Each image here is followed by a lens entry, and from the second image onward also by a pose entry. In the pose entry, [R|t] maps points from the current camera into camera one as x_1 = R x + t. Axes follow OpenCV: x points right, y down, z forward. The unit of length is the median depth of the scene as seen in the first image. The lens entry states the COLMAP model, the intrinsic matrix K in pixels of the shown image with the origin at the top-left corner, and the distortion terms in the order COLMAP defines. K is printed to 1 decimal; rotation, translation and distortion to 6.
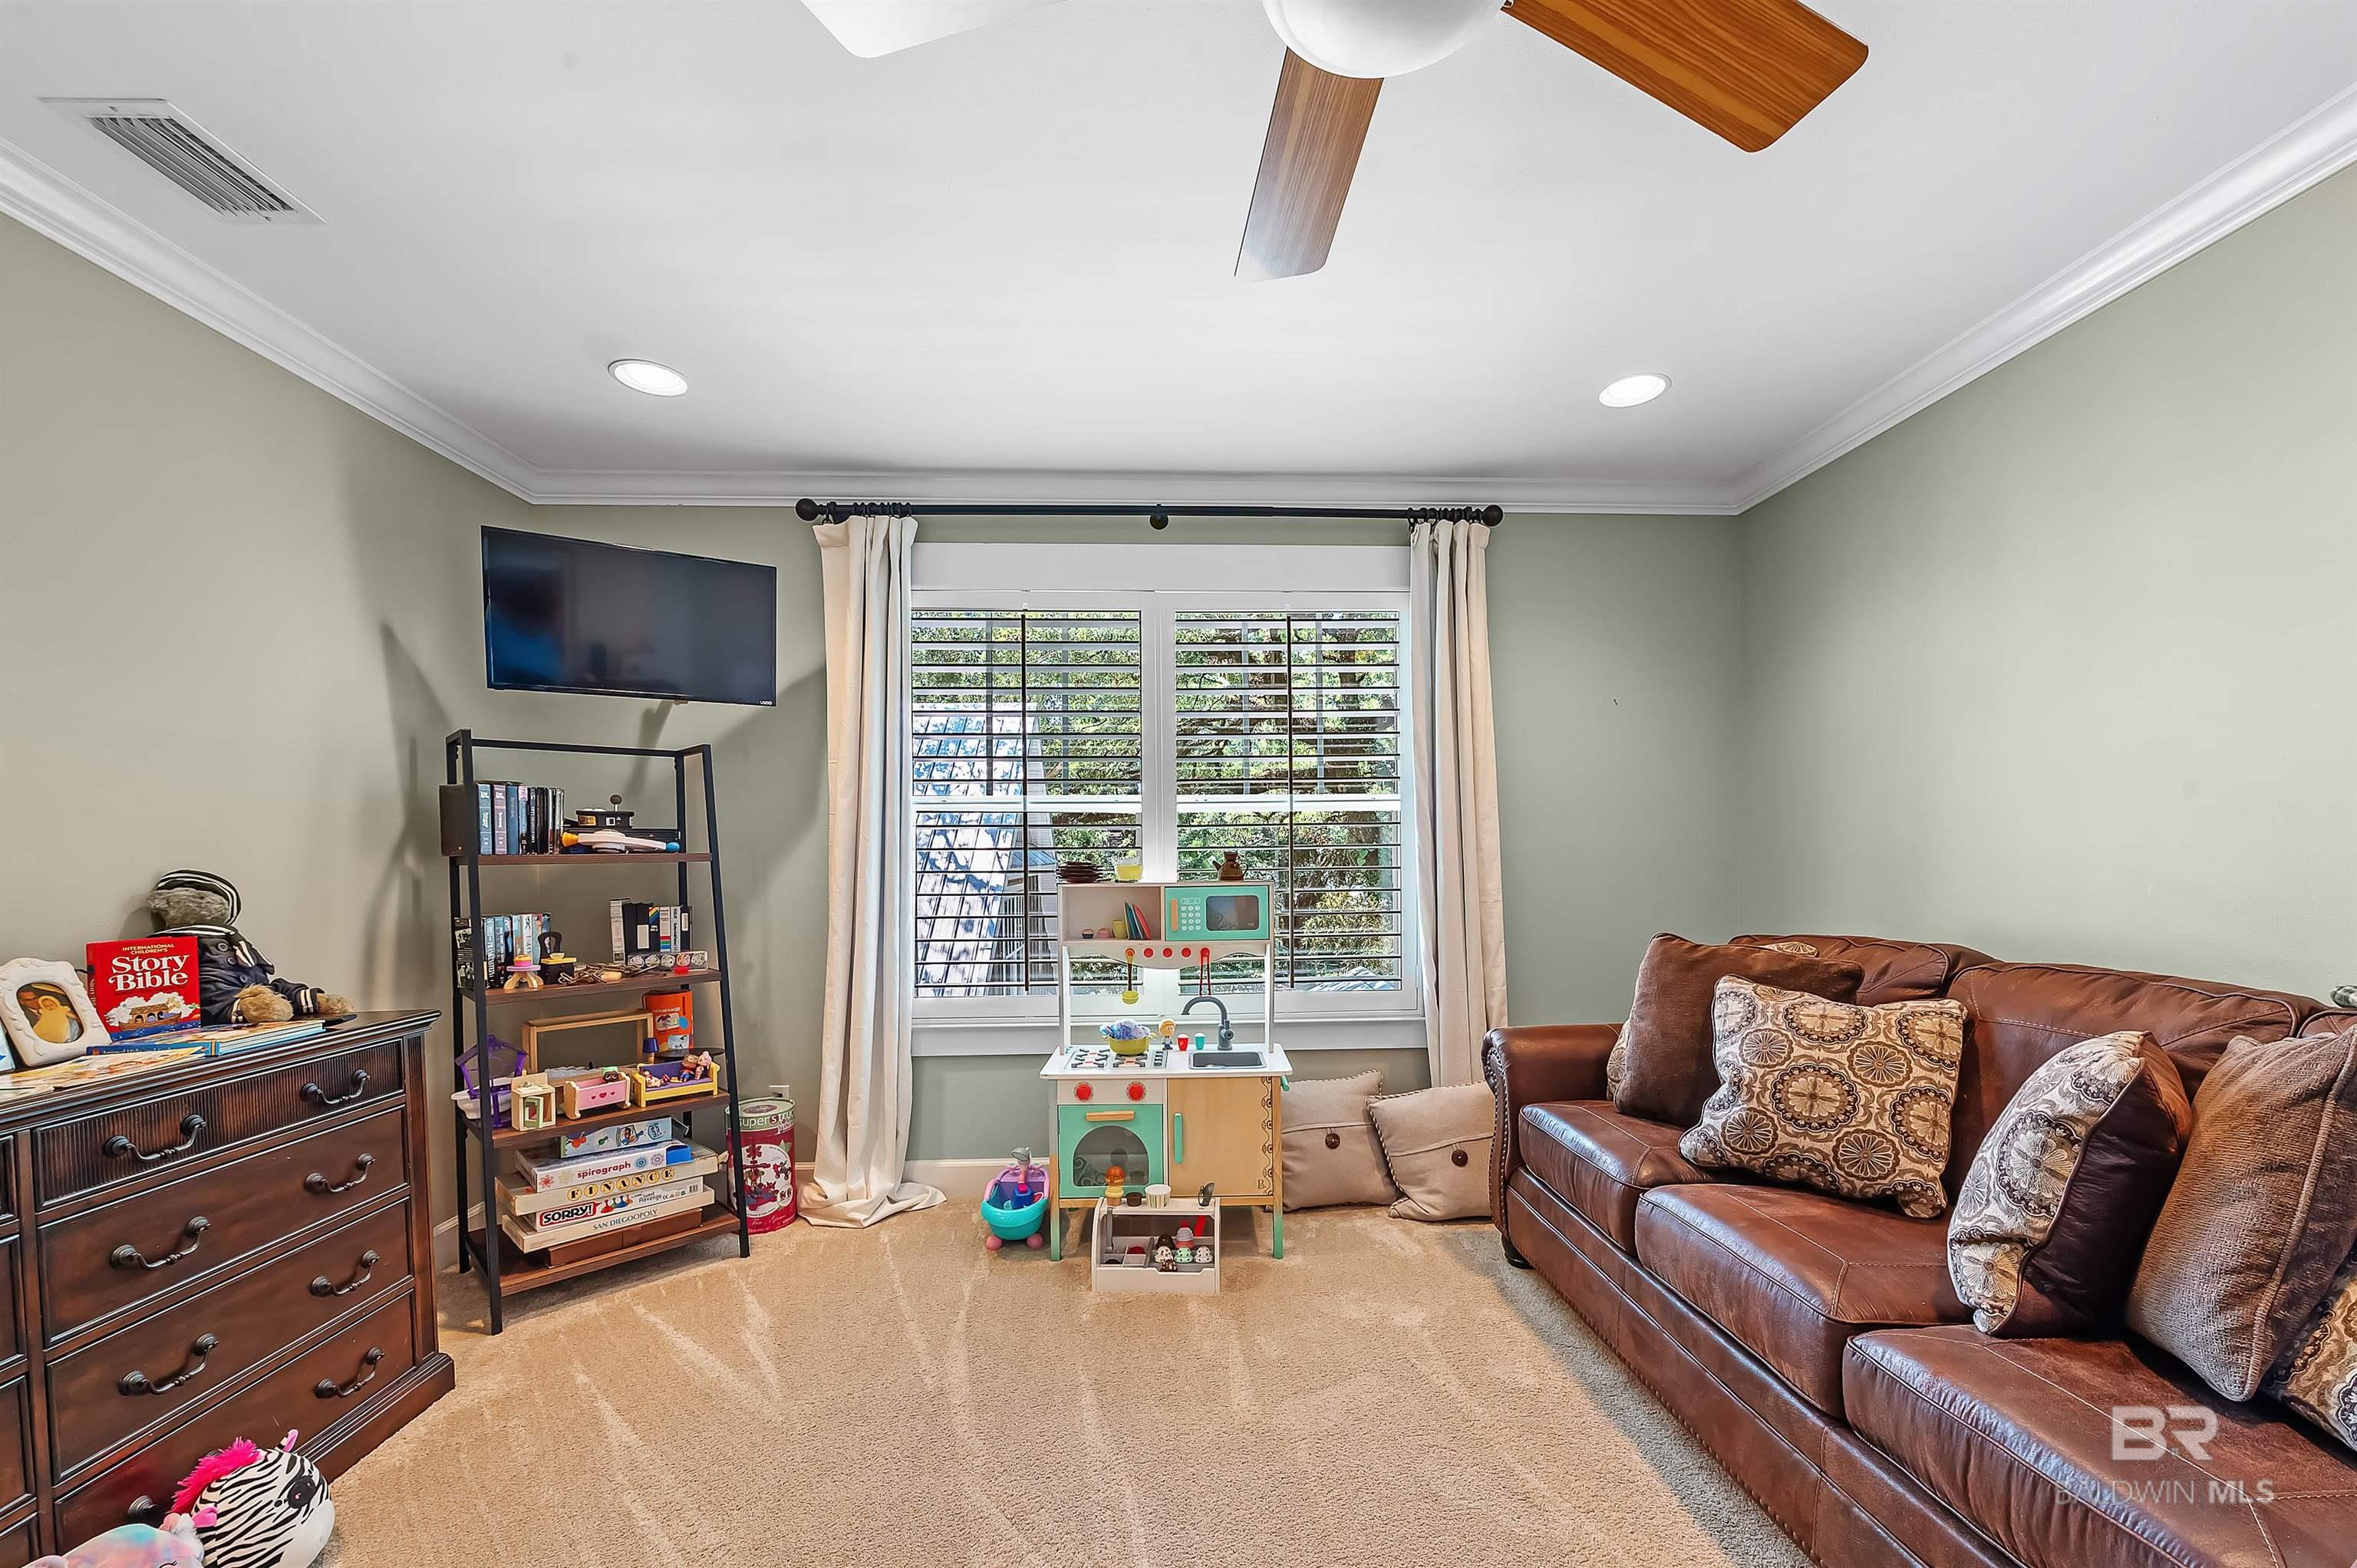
lens RADIAL K [[941.0, 0, 1181.9], [0, 941.0, 867.7], [0, 0, 1]] dist [-0.005953, -0.000271]
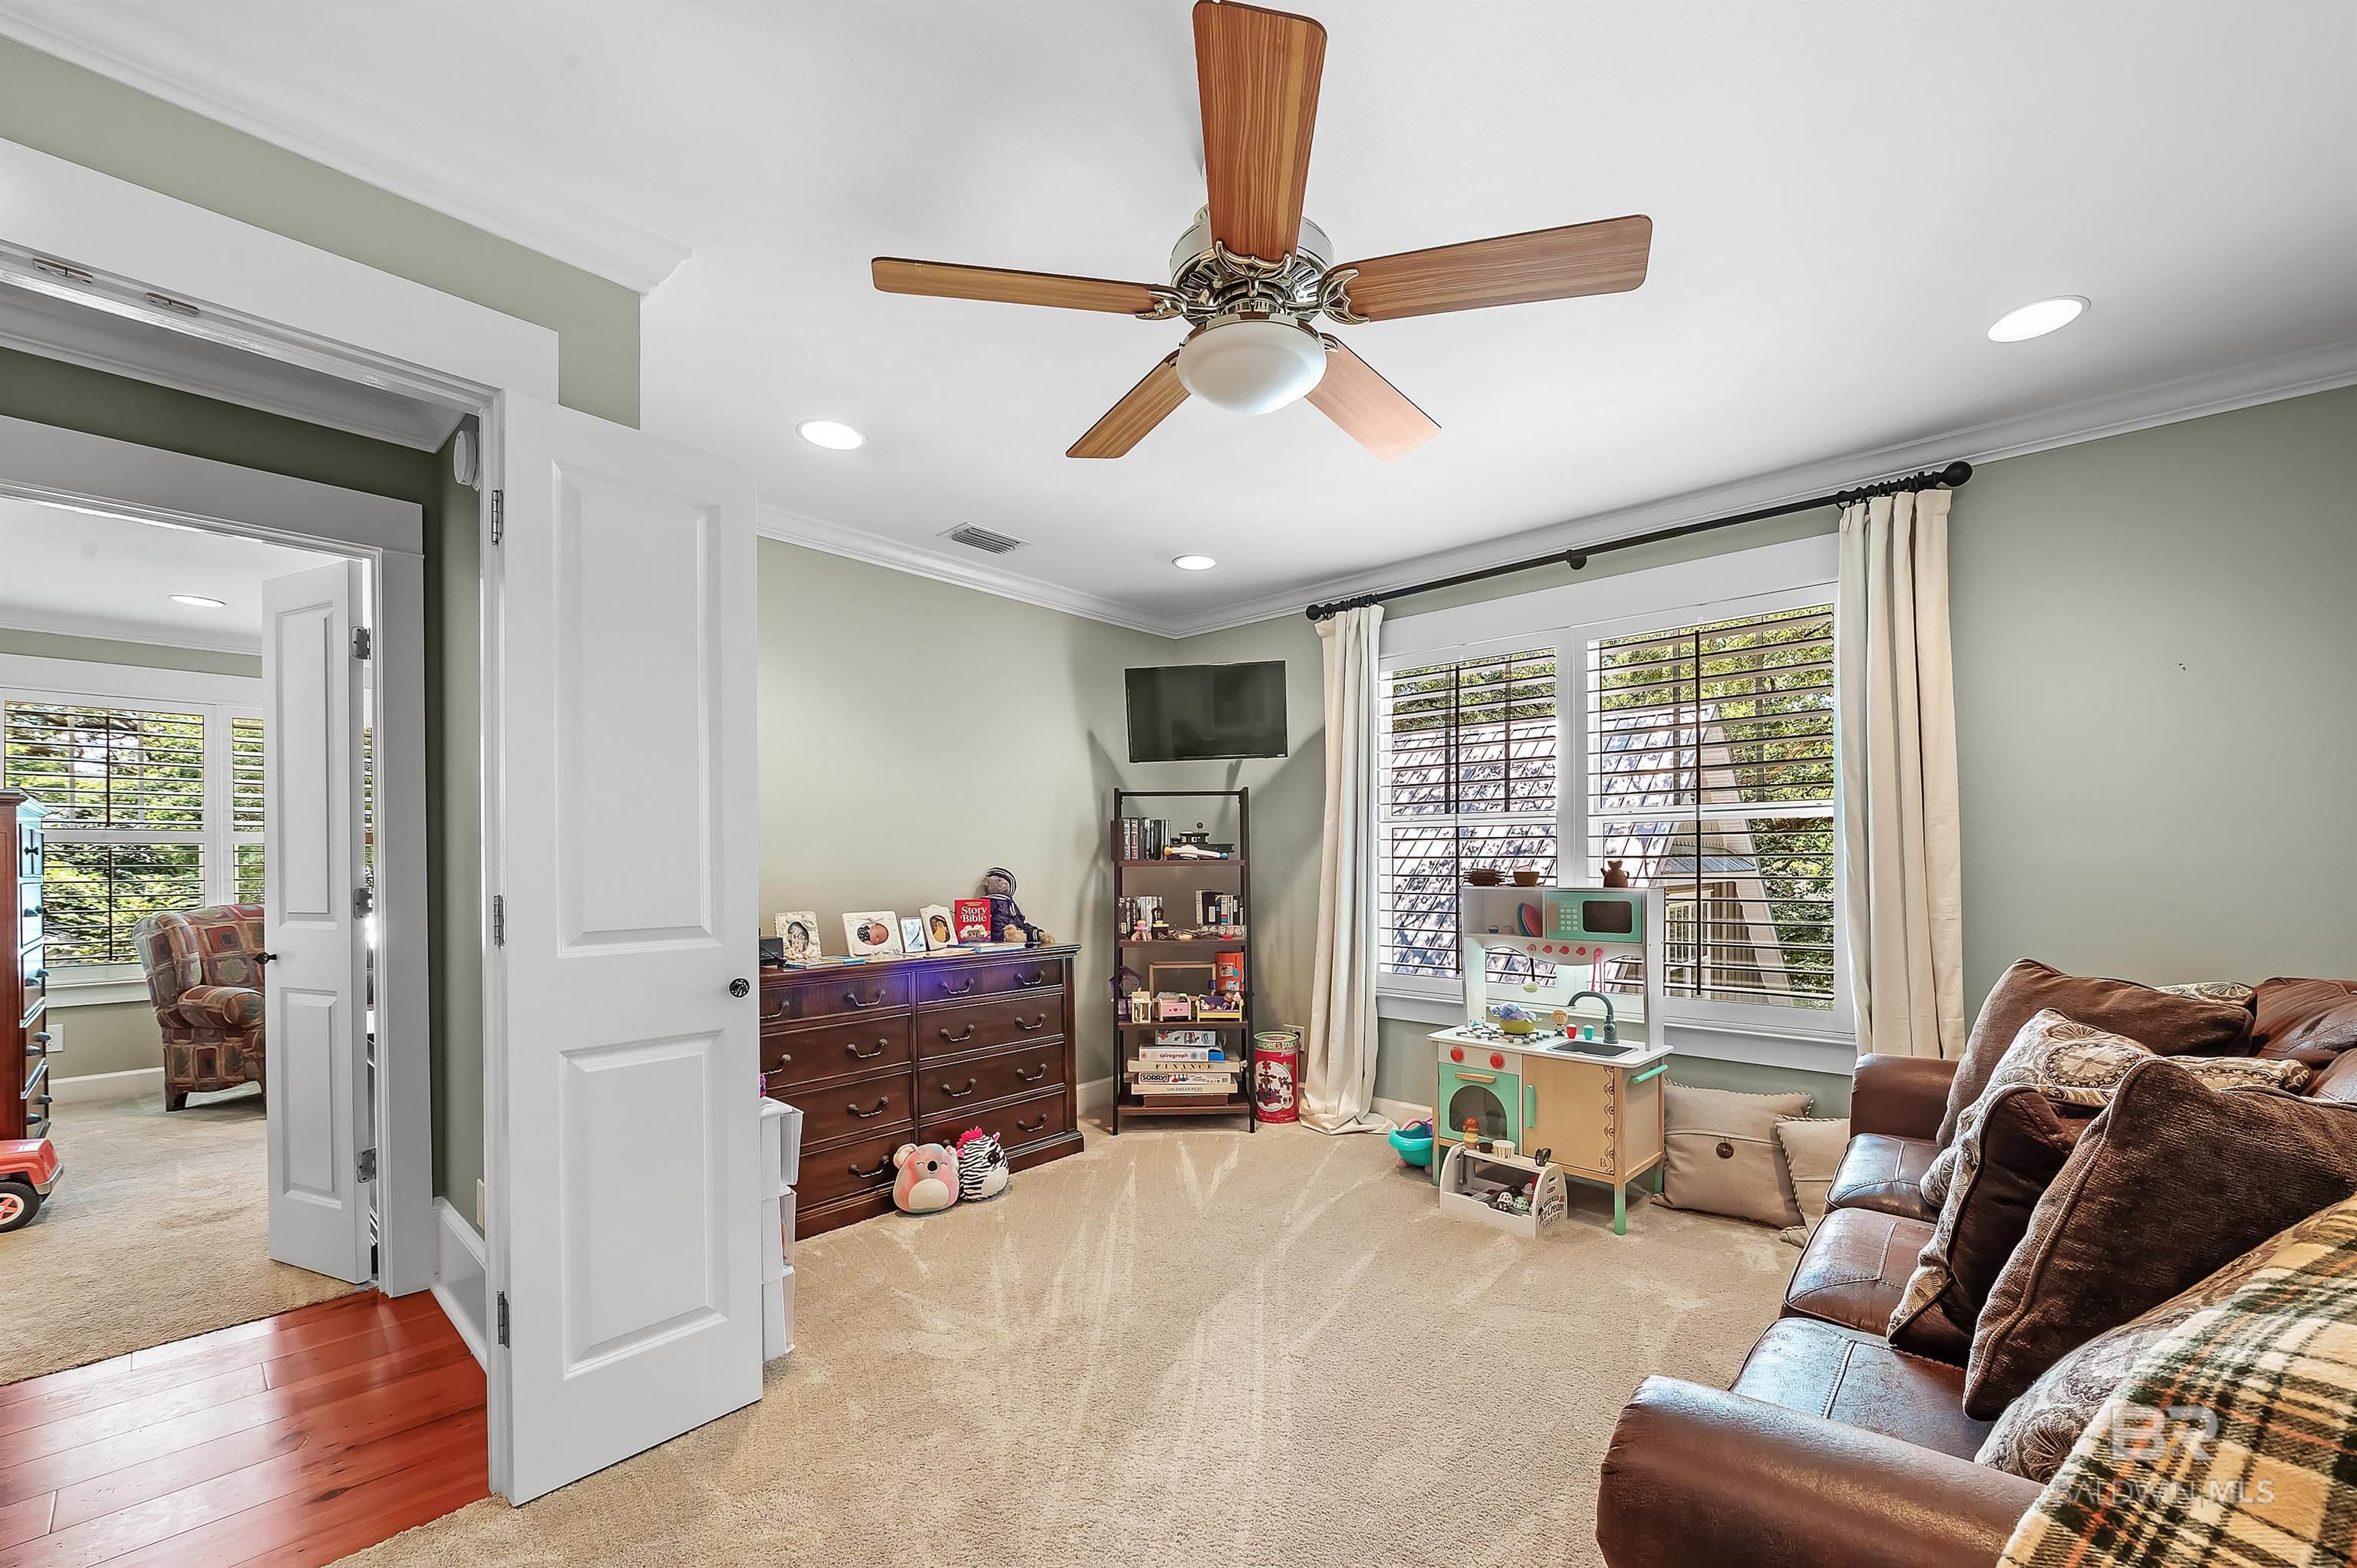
lens RADIAL K [[941.0, 0, 1187.9], [0, 941.0, 877.8], [0, 0, 1]] dist [-0.005953, -0.000271]
pose [[0.708129, 0.018091, -0.705851, 0.898746], [-0.014876, 0.999832, 0.010701, -0.004151], [0.705926, 0.002922, 0.708279, -0.220644]]
